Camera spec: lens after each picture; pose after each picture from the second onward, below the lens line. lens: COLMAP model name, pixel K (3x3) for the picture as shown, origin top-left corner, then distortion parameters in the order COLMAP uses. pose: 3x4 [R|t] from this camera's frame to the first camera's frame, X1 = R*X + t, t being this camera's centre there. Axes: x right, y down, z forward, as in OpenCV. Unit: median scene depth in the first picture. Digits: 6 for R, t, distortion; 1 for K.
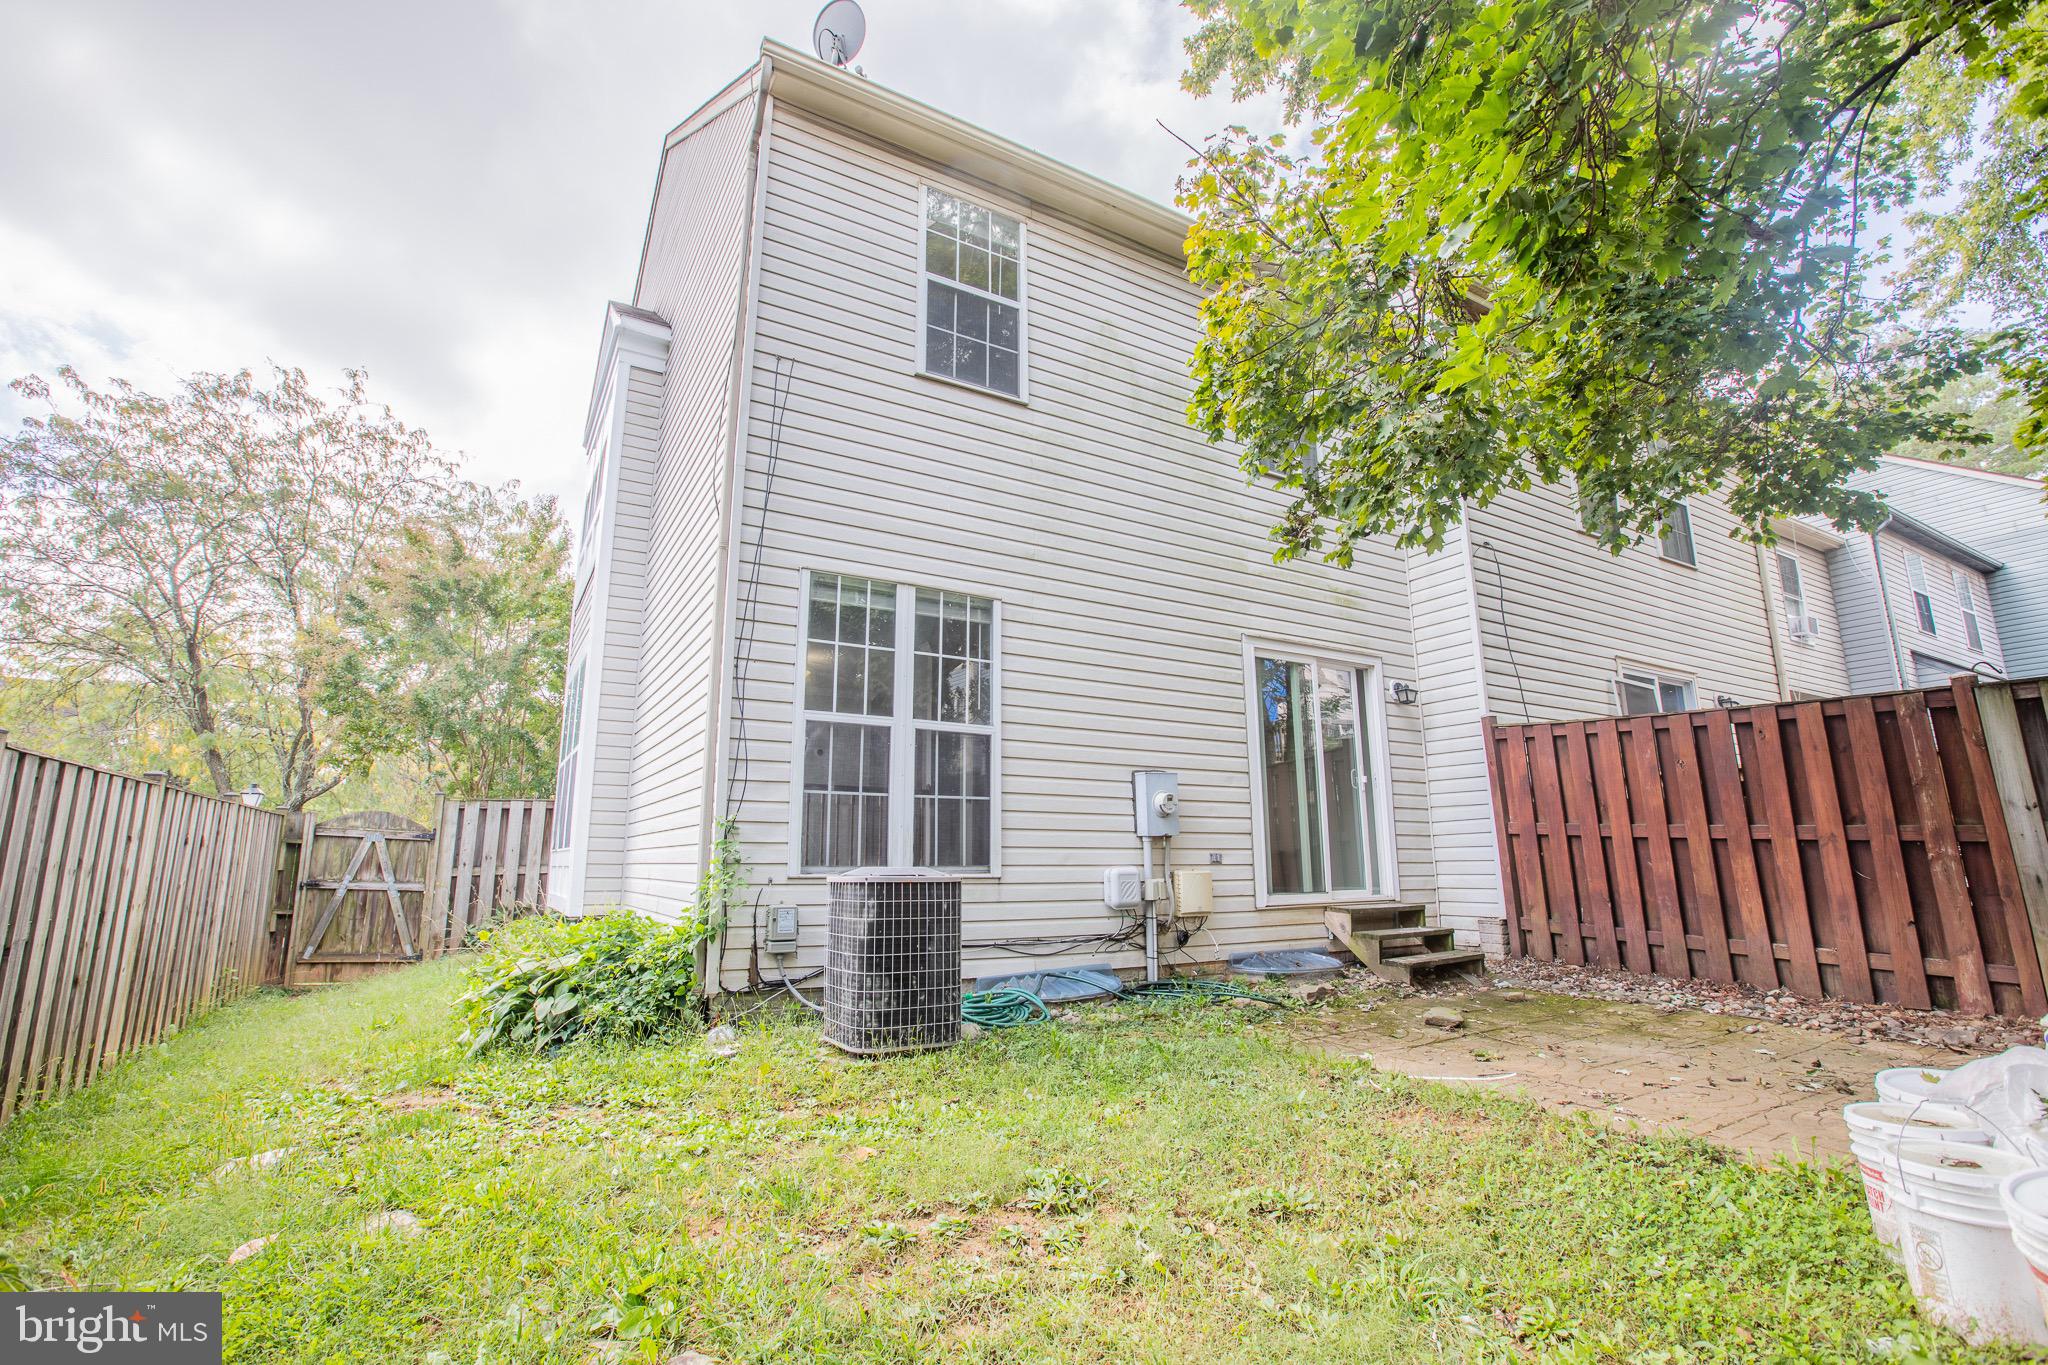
lens RADIAL K [[939.1, 0, 1020.3], [0, 939.1, 672.8], [0, 0, 1]] dist [-0.030056, 0.007731]
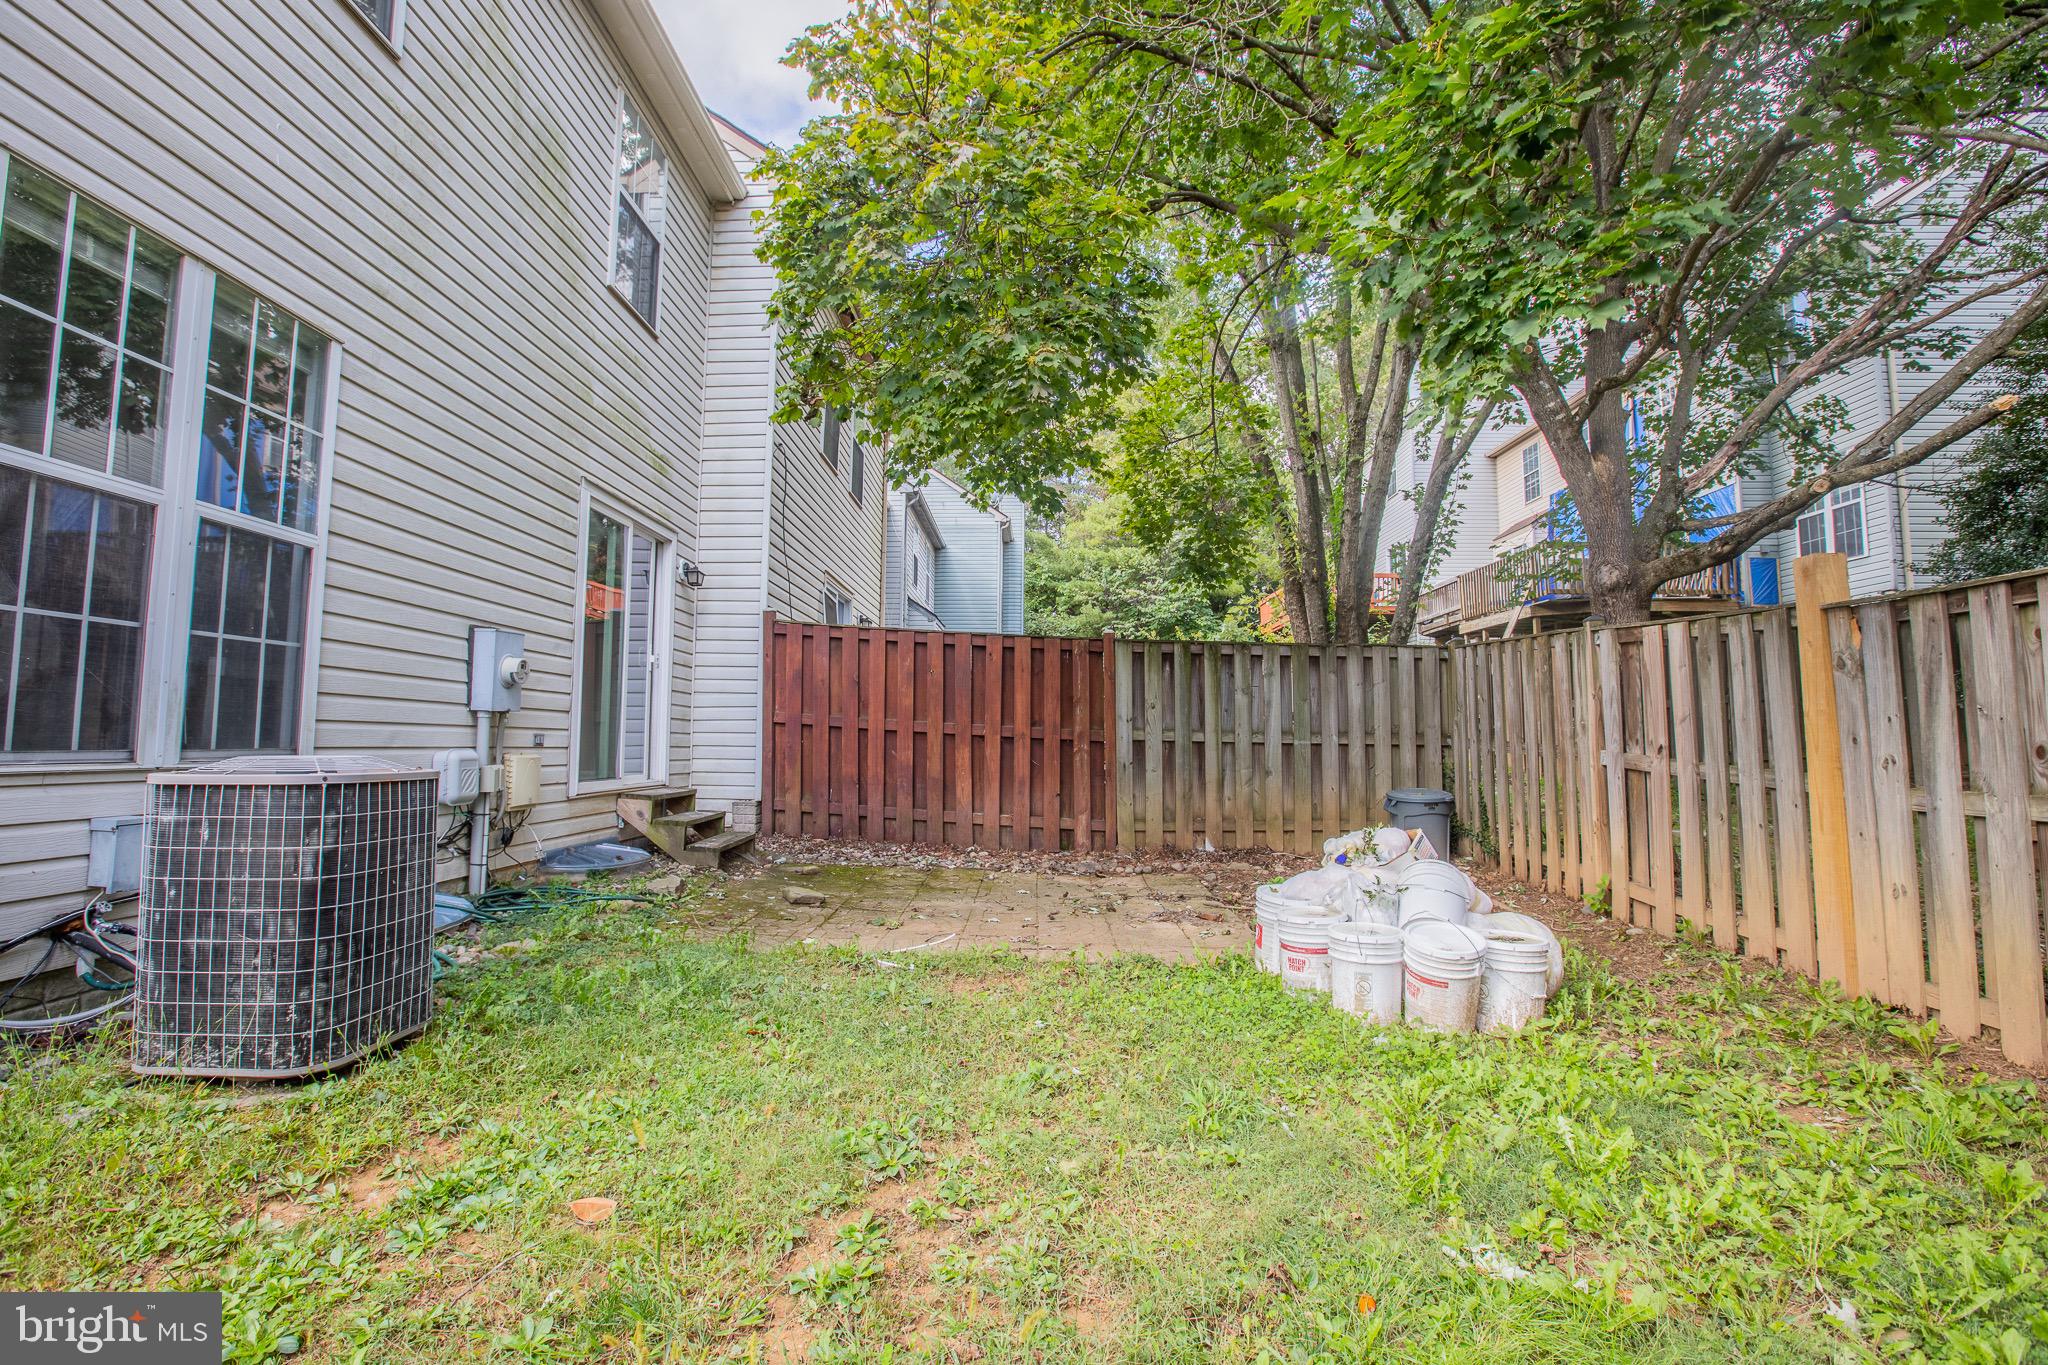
lens RADIAL K [[939.1, 0, 1019.0], [0, 939.1, 668.3], [0, 0, 1]] dist [-0.030056, 0.007731]
pose [[0.545535, 0.077922, 0.834458, -0.262837], [-0.180006, 0.983326, 0.025858, 0.039213], [-0.818529, -0.164314, 0.550465, 0.217226]]
